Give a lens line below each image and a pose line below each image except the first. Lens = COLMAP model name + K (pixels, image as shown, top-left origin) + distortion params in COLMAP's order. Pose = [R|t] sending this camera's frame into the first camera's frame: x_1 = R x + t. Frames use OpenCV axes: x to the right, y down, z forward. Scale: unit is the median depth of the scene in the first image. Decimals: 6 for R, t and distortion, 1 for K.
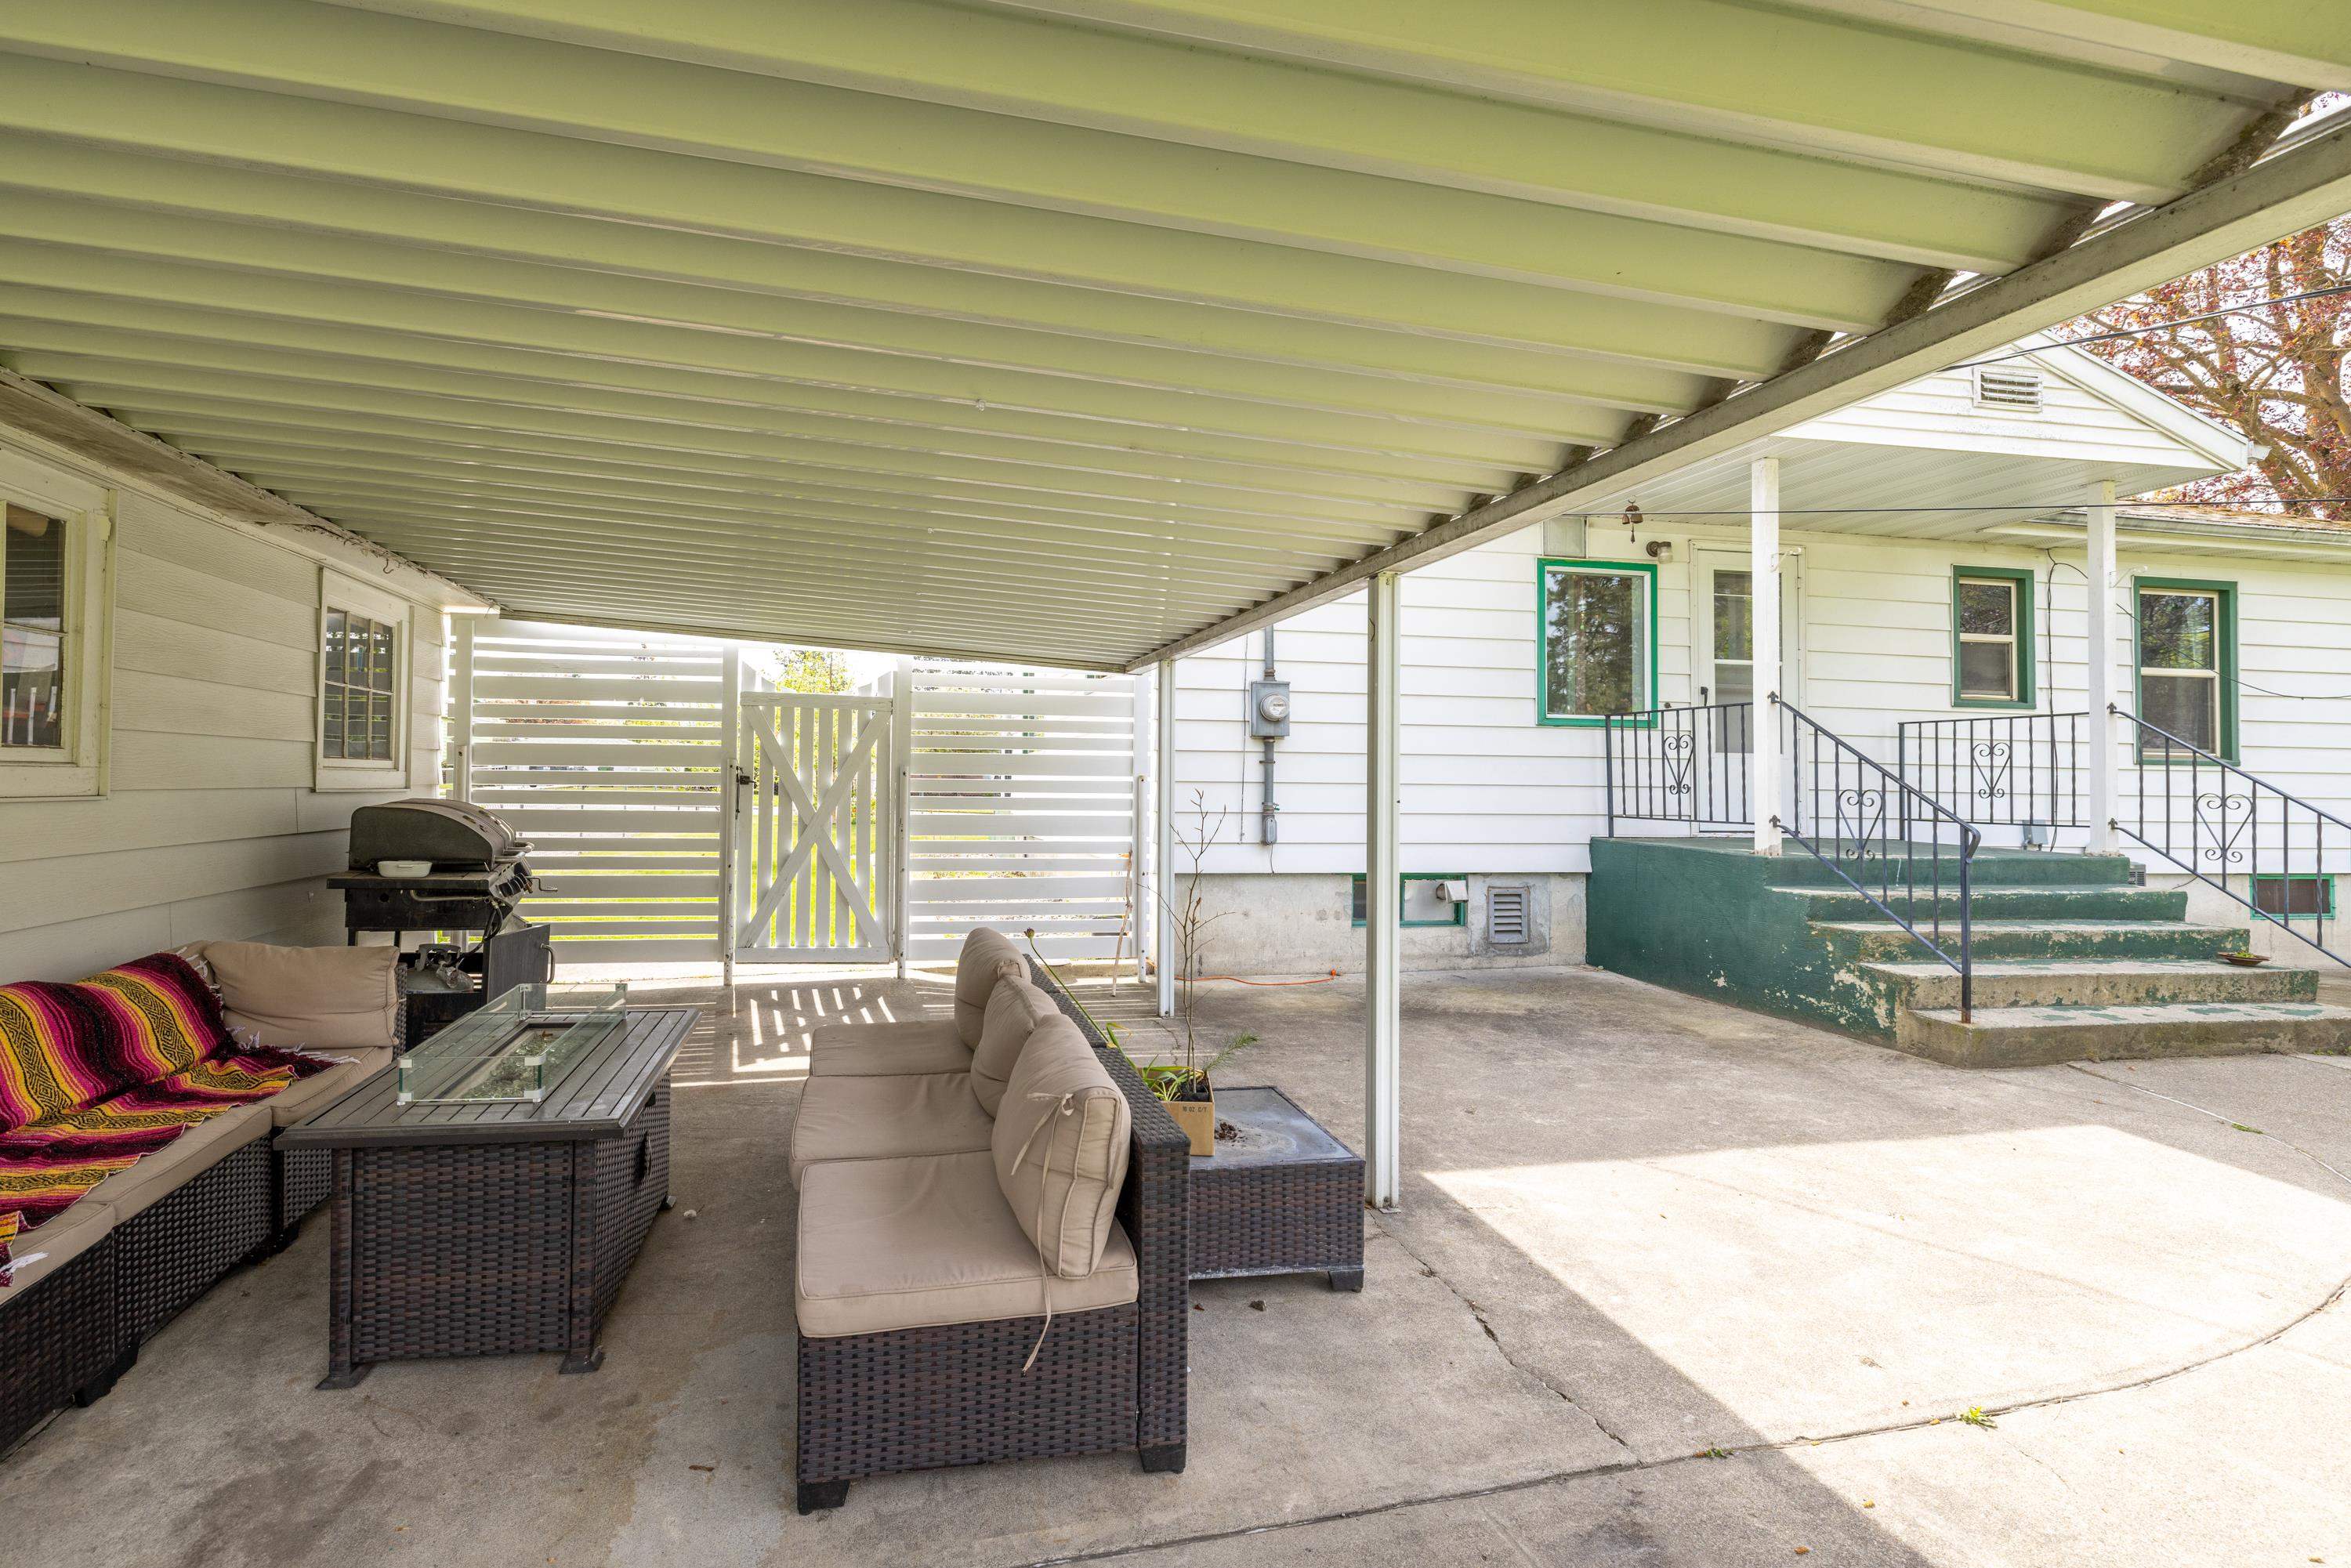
lens RADIAL K [[1063.8, 0, 1114.2], [0, 1063.8, 781.0], [0, 0, 1]] dist [0.000920, 0.000236]
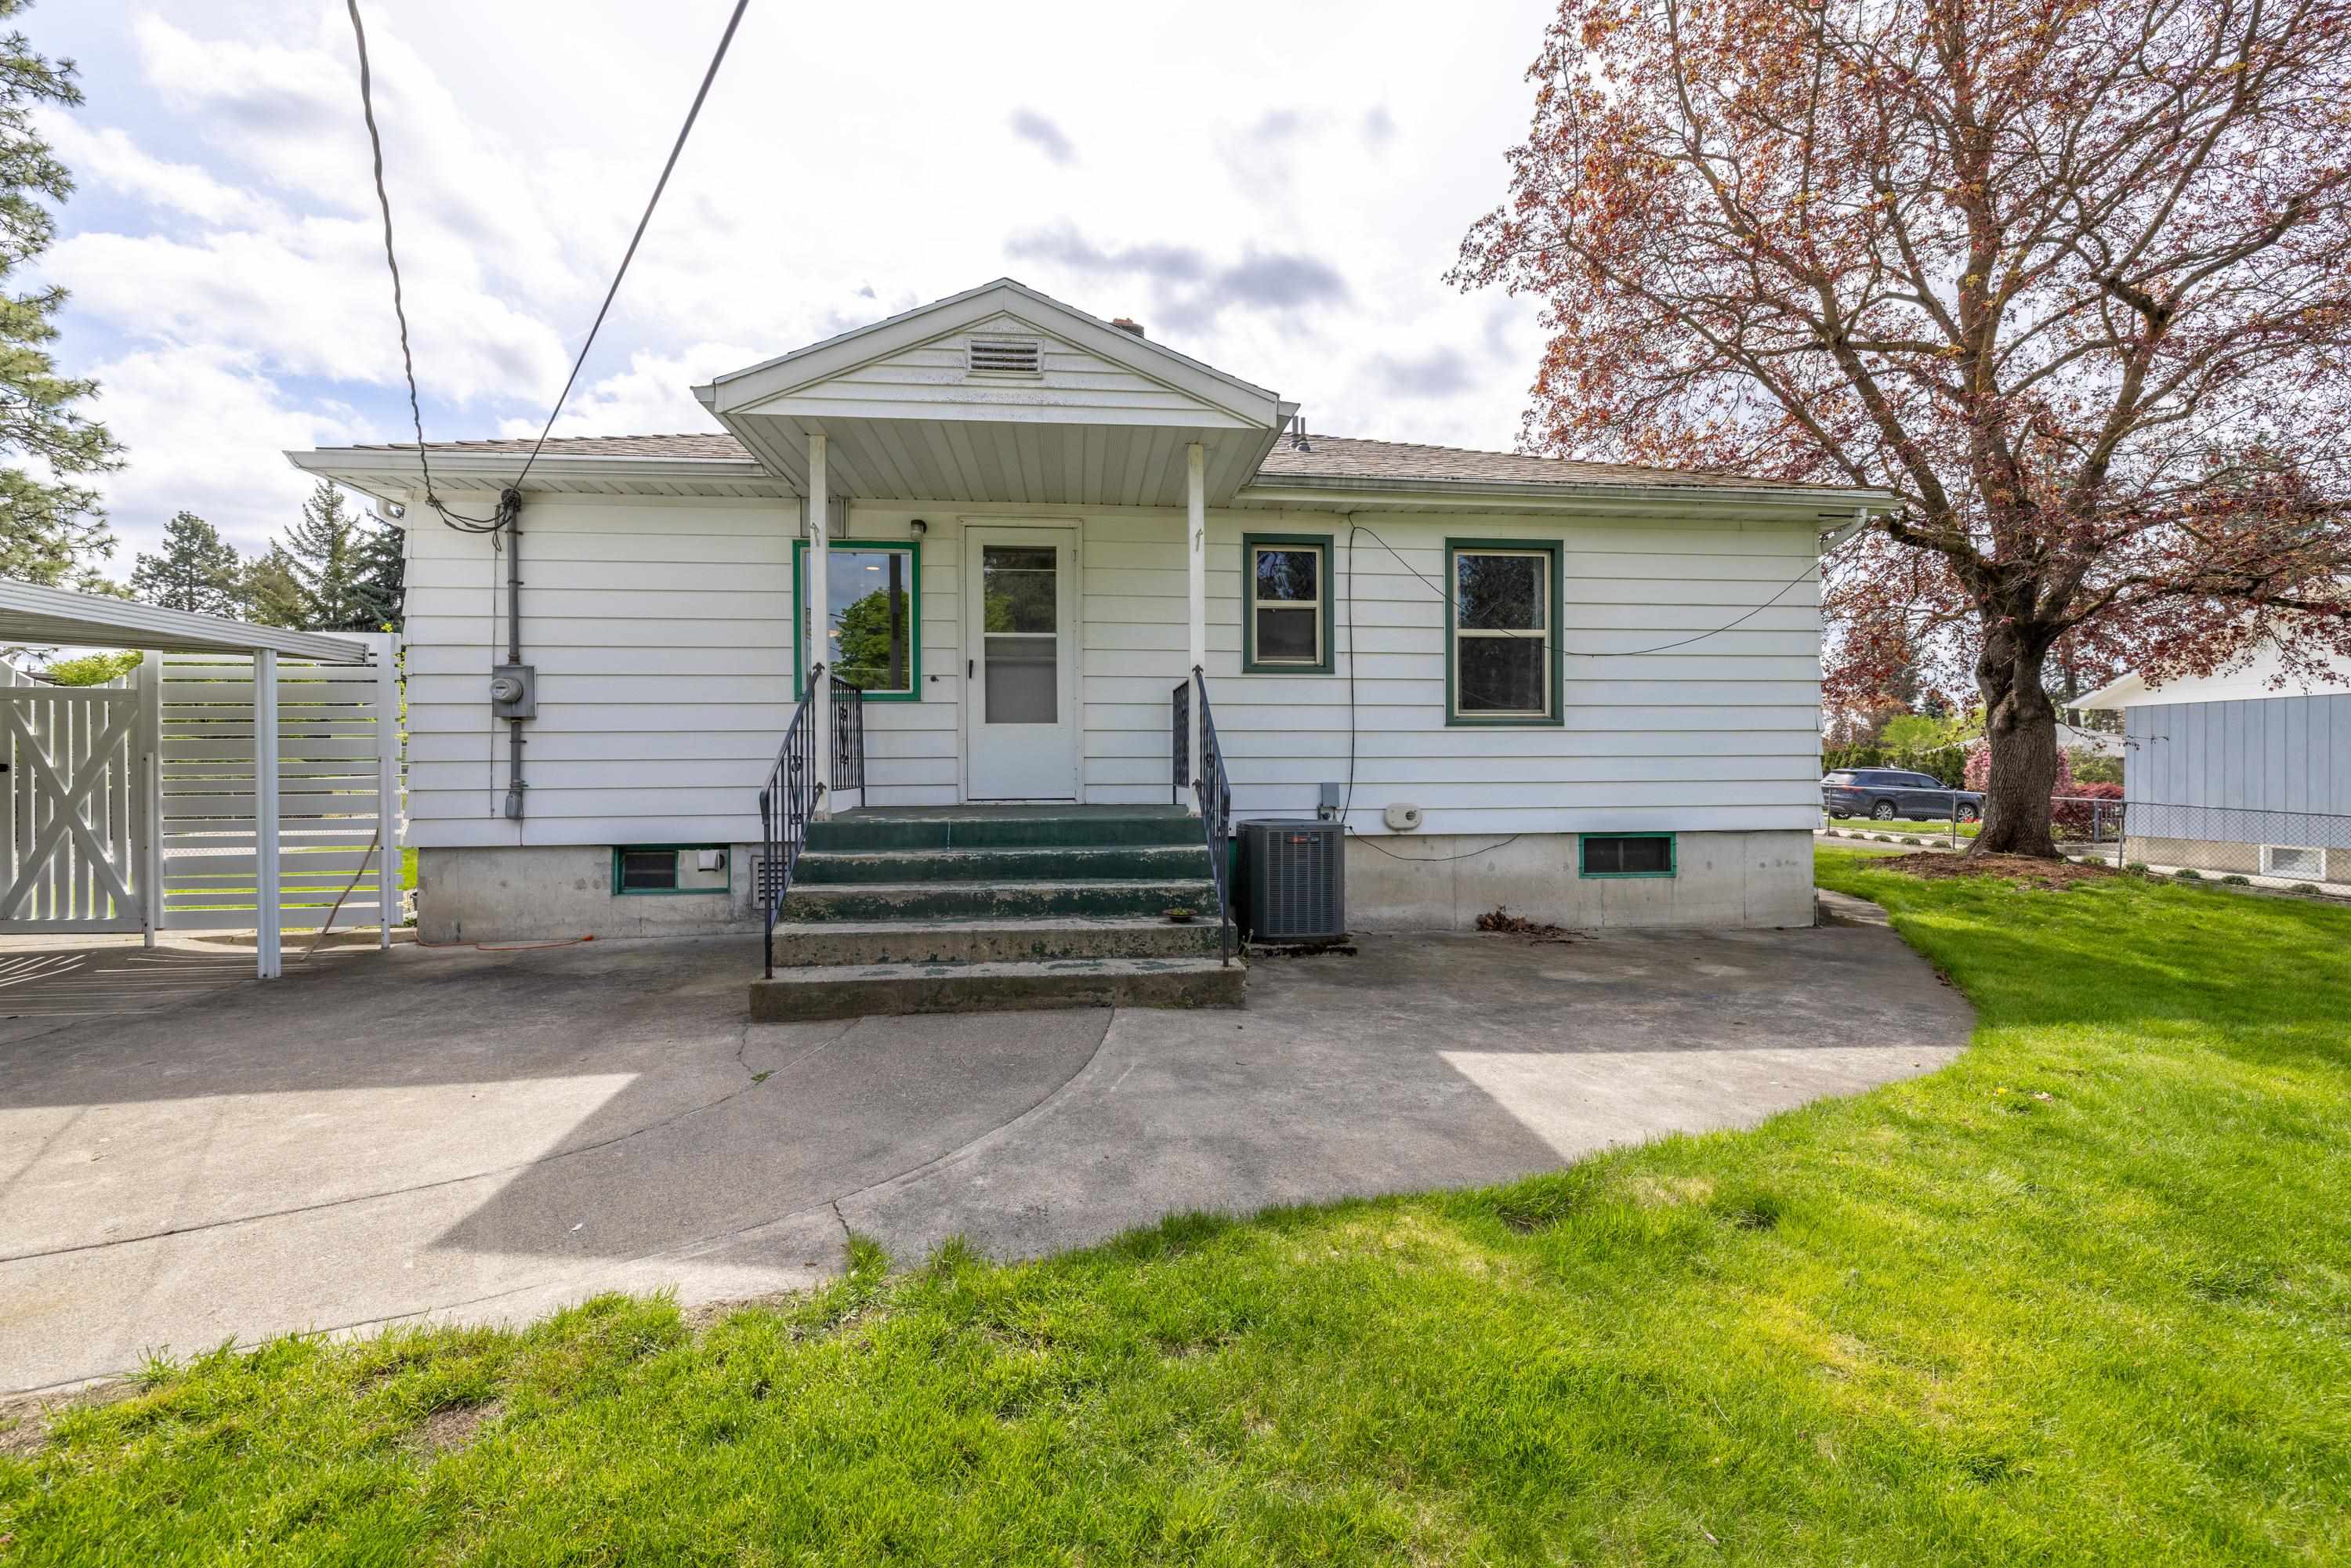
lens RADIAL K [[1015.5, 0, 1223.5], [0, 1015.5, 792.9], [0, 0, 1]] dist [0.004007, 0.000162]
pose [[0.997529, -0.017455, -0.068057, 0.916706], [0.019288, 0.999466, 0.026367, 0.020154], [0.067561, -0.027615, 0.997333, 0.032579]]
